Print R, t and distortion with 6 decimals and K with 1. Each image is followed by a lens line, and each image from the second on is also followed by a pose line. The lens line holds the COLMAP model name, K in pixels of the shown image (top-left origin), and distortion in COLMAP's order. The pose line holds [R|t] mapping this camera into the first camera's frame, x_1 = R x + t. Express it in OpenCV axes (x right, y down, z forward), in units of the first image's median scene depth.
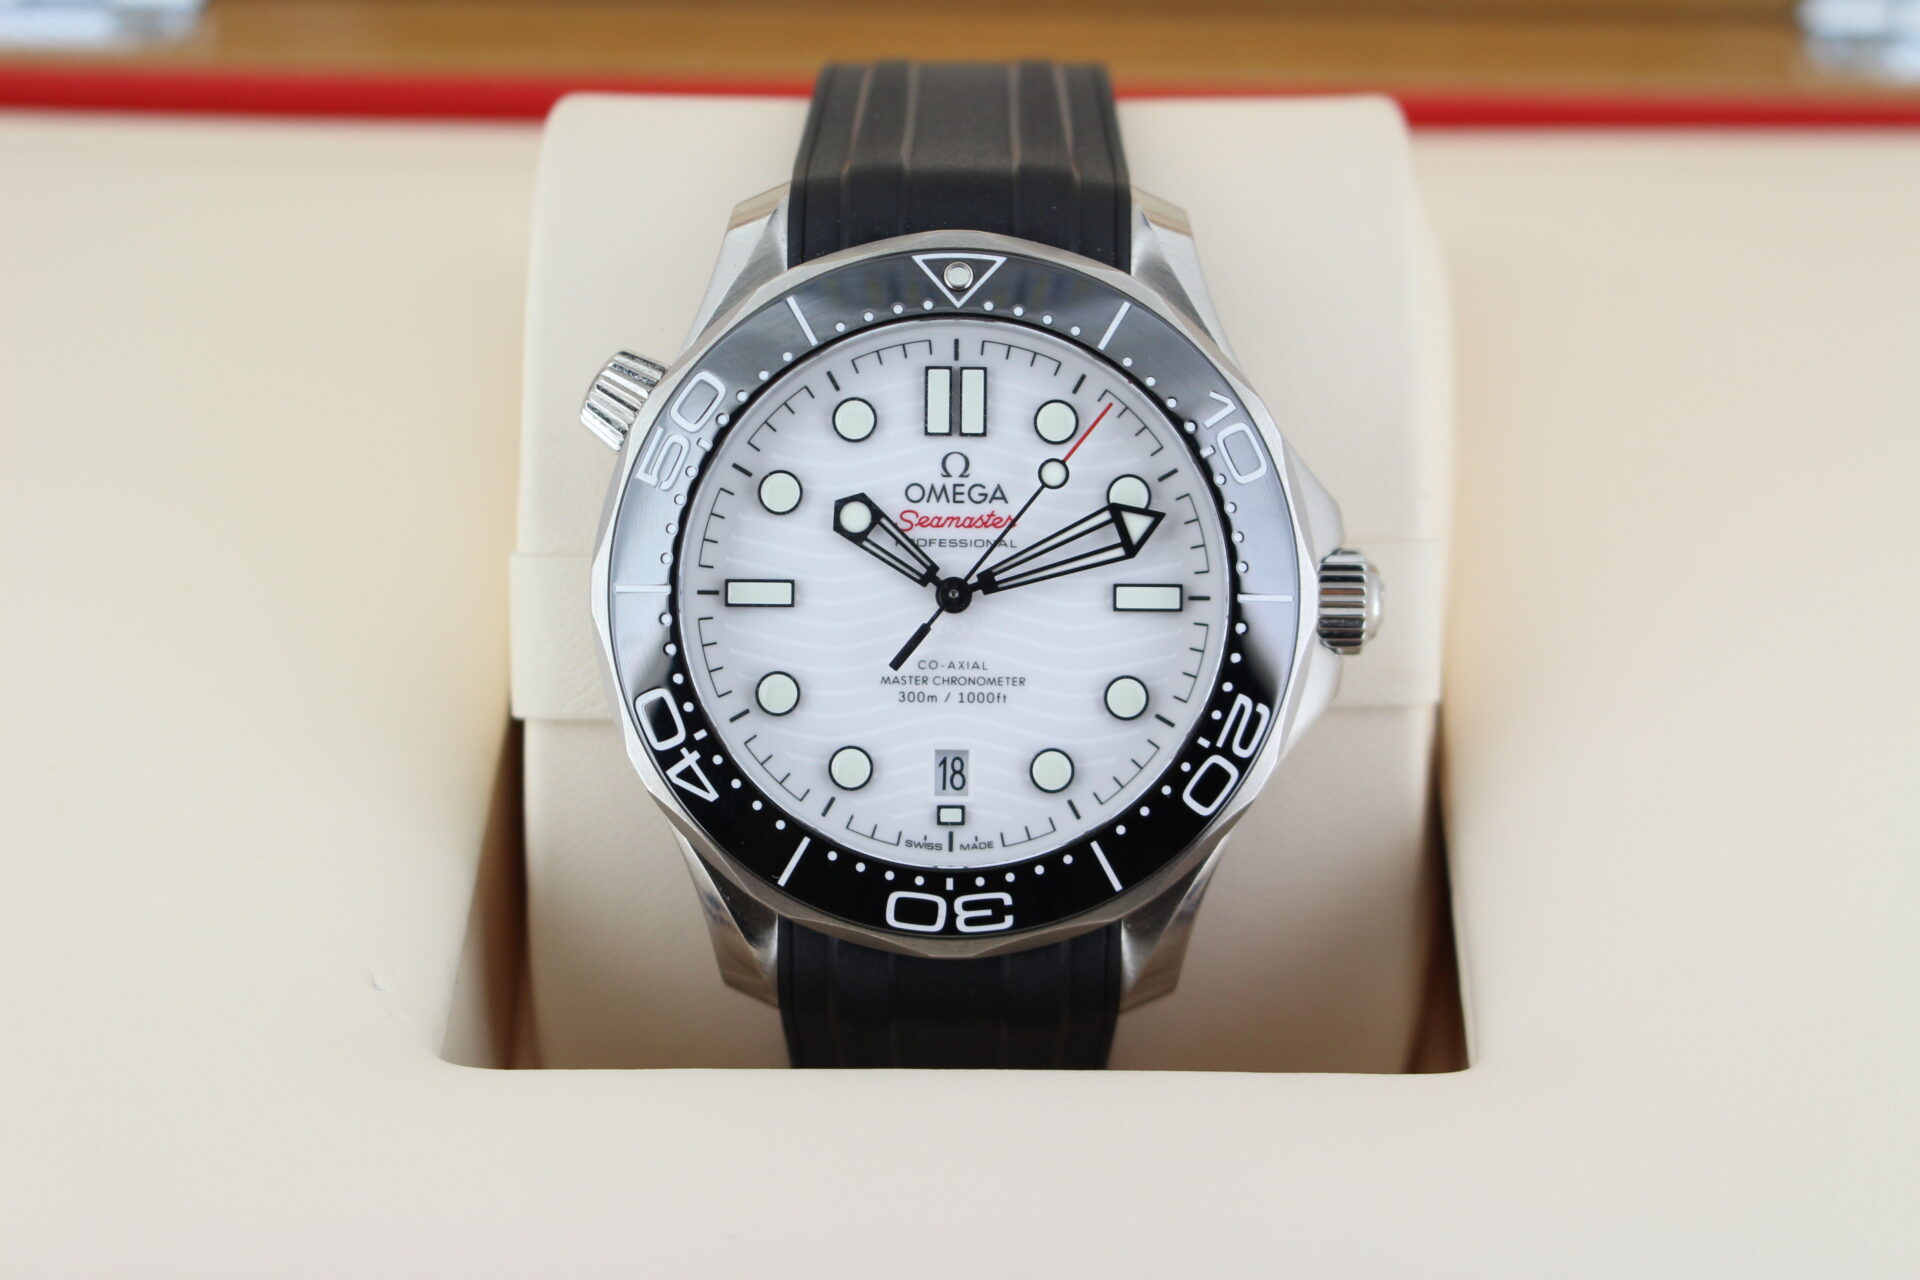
lens RADIAL K [[4134.0, 0, 971.1], [0, 4134.0, 653.4], [0, 0, 1]] dist [0.350463, 0.000000]
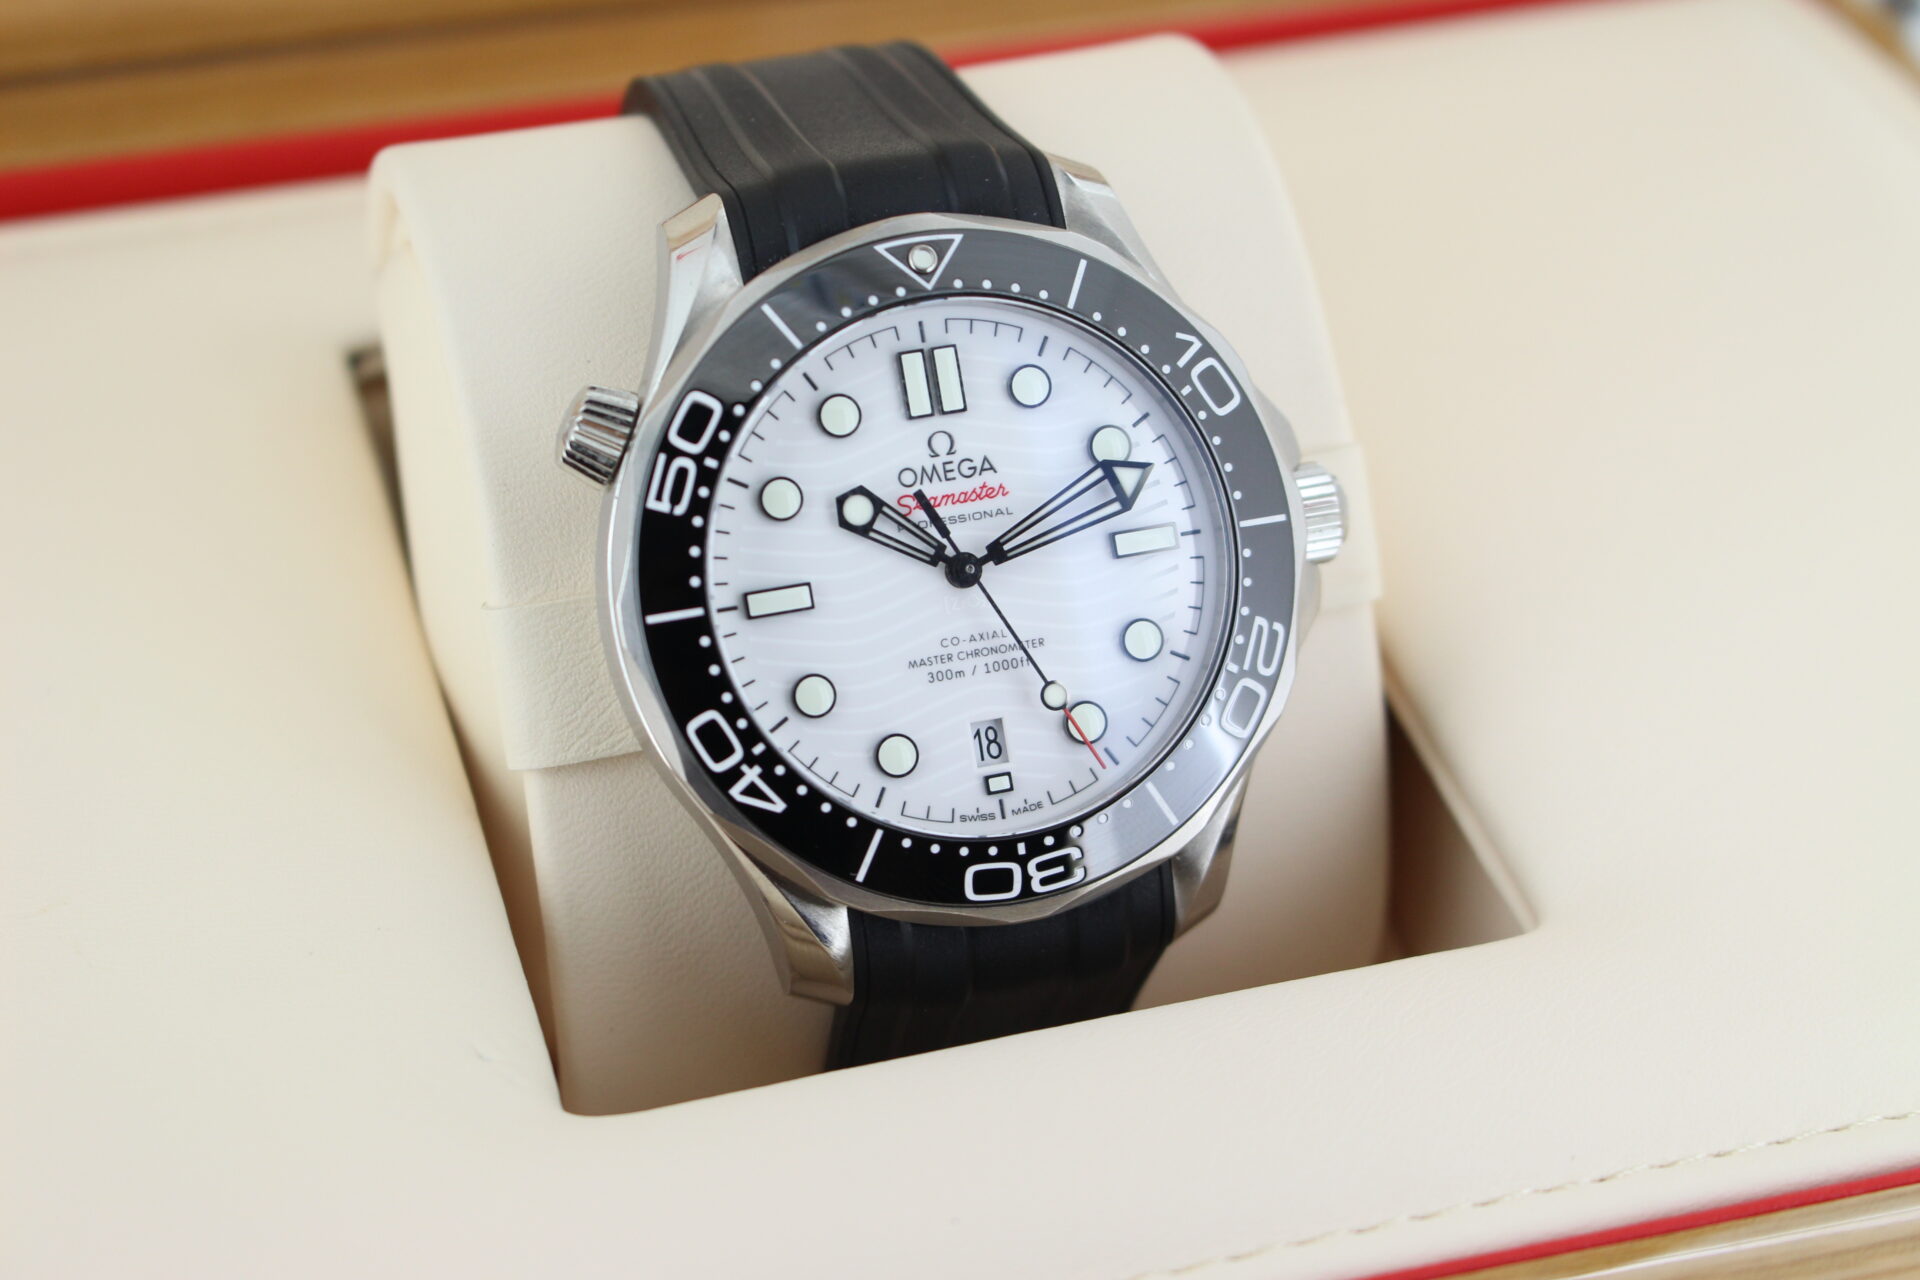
lens RADIAL K [[4134.0, 0, 976.1], [0, 4134.0, 646.3], [0, 0, 1]] dist [0.350463, 0.000000]
pose [[0.955078, -0.174590, 0.239466, -0.248244], [0.173310, 0.984509, 0.026561, -0.022126], [-0.240393, 0.016134, 0.970541, 0.012048]]
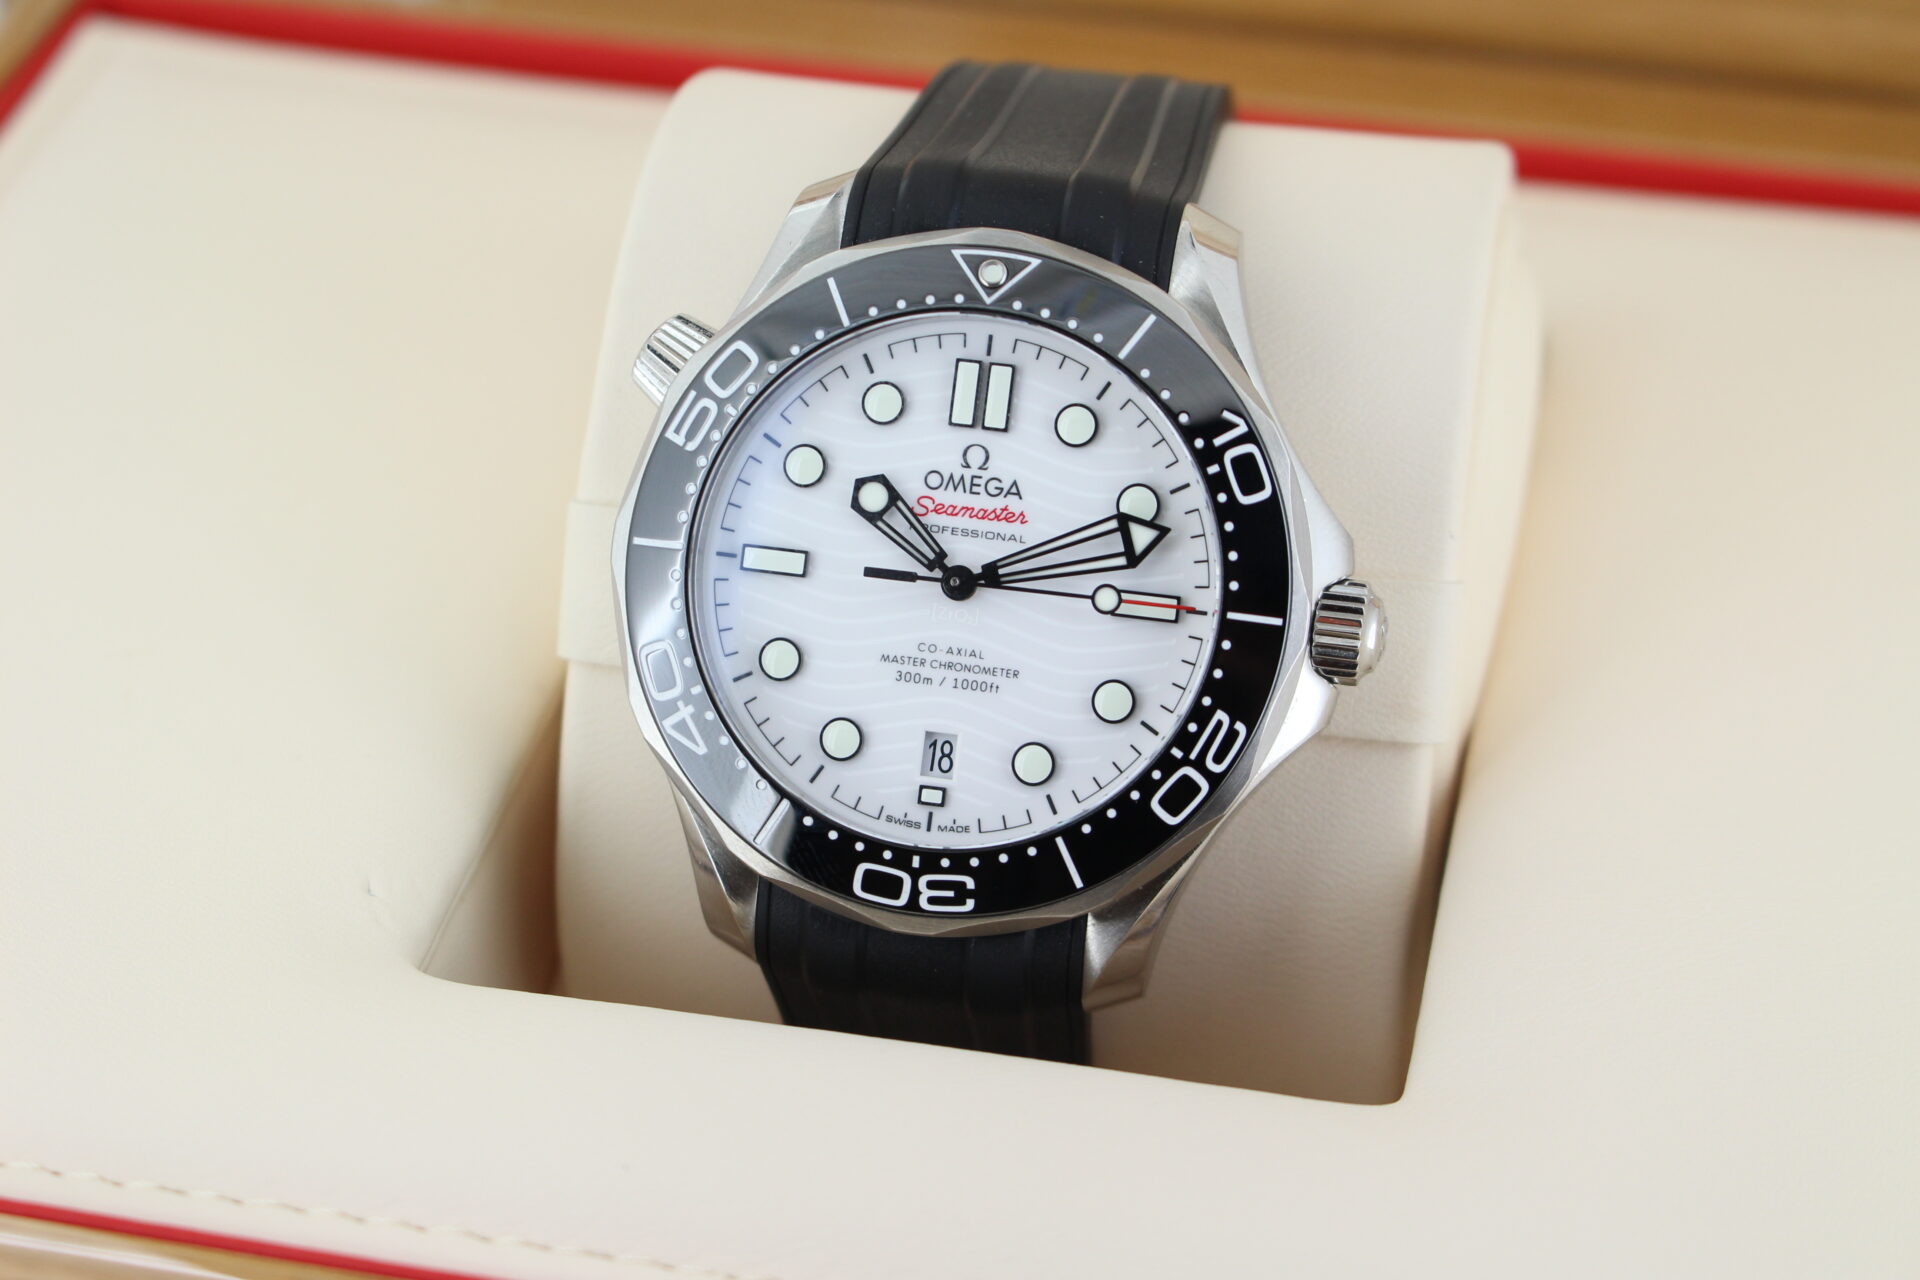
lens RADIAL K [[4134.0, 0, 961.5], [0, 4134.0, 640.5], [0, 0, 1]] dist [0.350463, 0.000000]
pose [[0.982989, 0.110565, -0.146658, 0.148389], [-0.111713, 0.993740, 0.000414, -0.000411], [0.145785, 0.015976, 0.989187, -0.013566]]
